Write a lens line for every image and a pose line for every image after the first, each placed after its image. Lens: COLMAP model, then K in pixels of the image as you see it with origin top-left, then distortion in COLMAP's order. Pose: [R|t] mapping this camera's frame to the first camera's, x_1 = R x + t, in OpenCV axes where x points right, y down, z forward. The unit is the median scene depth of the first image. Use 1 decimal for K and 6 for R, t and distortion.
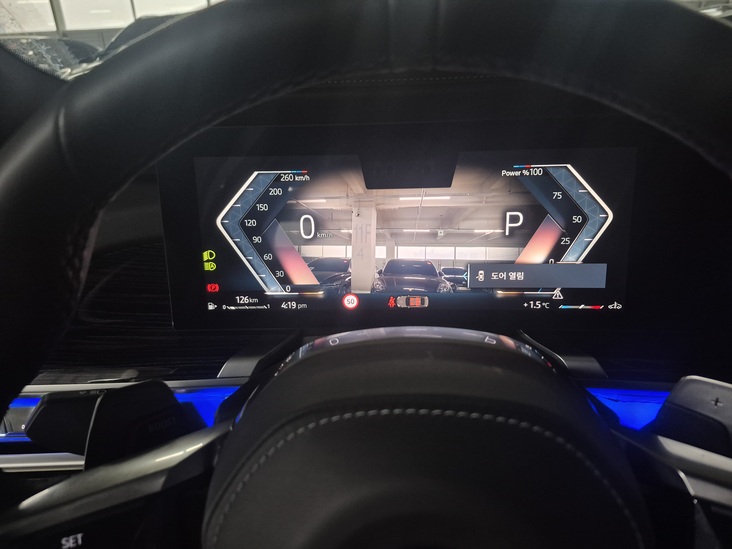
lens RADIAL K [[503.9, 0, 362.4], [0, 503.9, 278.4], [0, 0, 1]] dist [0.078944, -0.084413]
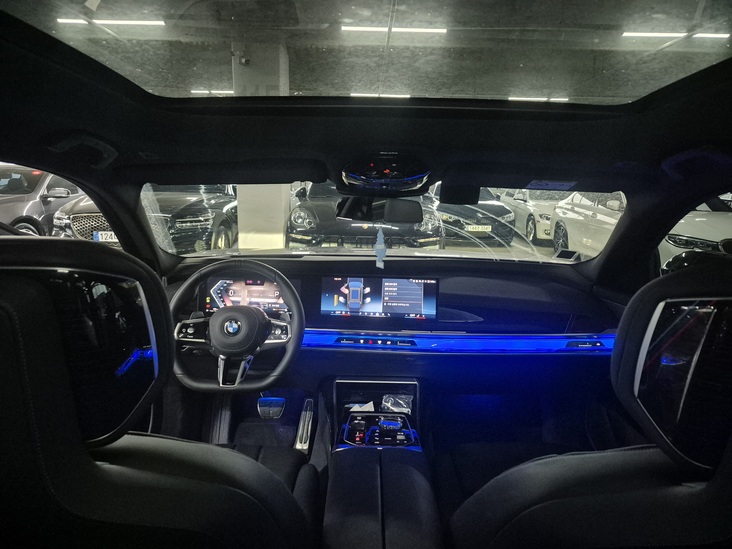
lens RADIAL K [[495.1, 0, 366.0], [0, 495.1, 274.5], [0, 0, 1]] dist [0.086134, -0.084528]
pose [[0.997631, 0.049779, 0.047488, 0.860386], [-0.037917, 0.973801, -0.224216, 0.680245], [-0.057405, 0.221884, 0.973382, -3.391551]]
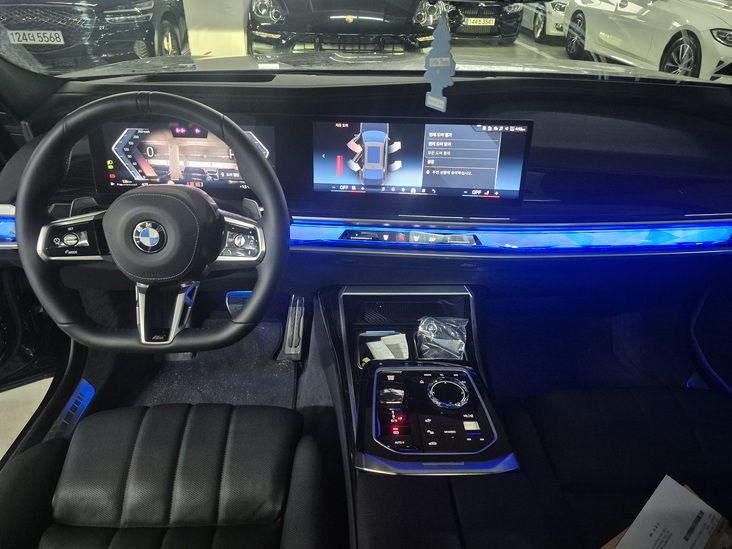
lens RADIAL K [[503.9, 0, 362.4], [0, 503.9, 278.4], [0, 0, 1]] dist [0.078944, -0.084413]
pose [[0.995619, 0.007433, 0.093210, 0.698518], [-0.020746, 0.989551, 0.142686, 0.133317], [-0.091175, -0.143994, 0.985369, -1.658645]]
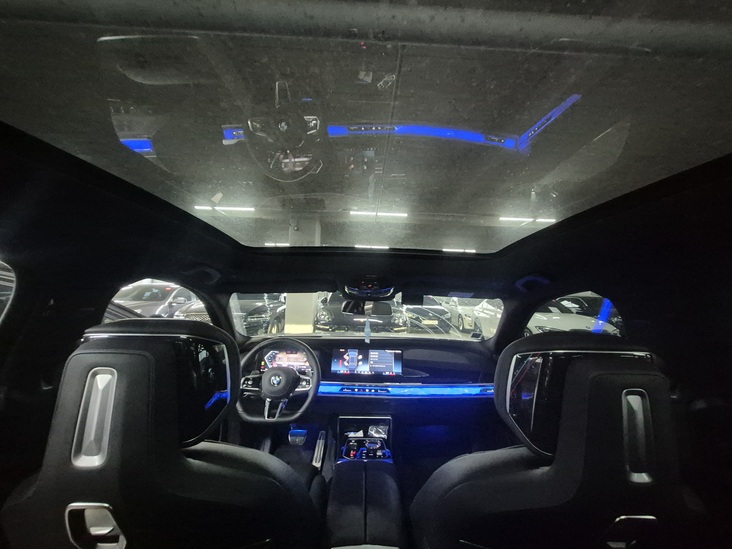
lens RADIAL K [[298.1, 0, 374.7], [0, 298.1, 273.7], [0, 0, 1]] dist [-0.001331, -0.000036]
pose [[0.995098, 0.069650, 0.070208, 0.907647], [-0.029314, 0.885752, -0.463233, 0.762334], [-0.094451, 0.458904, 0.883451, -3.523743]]
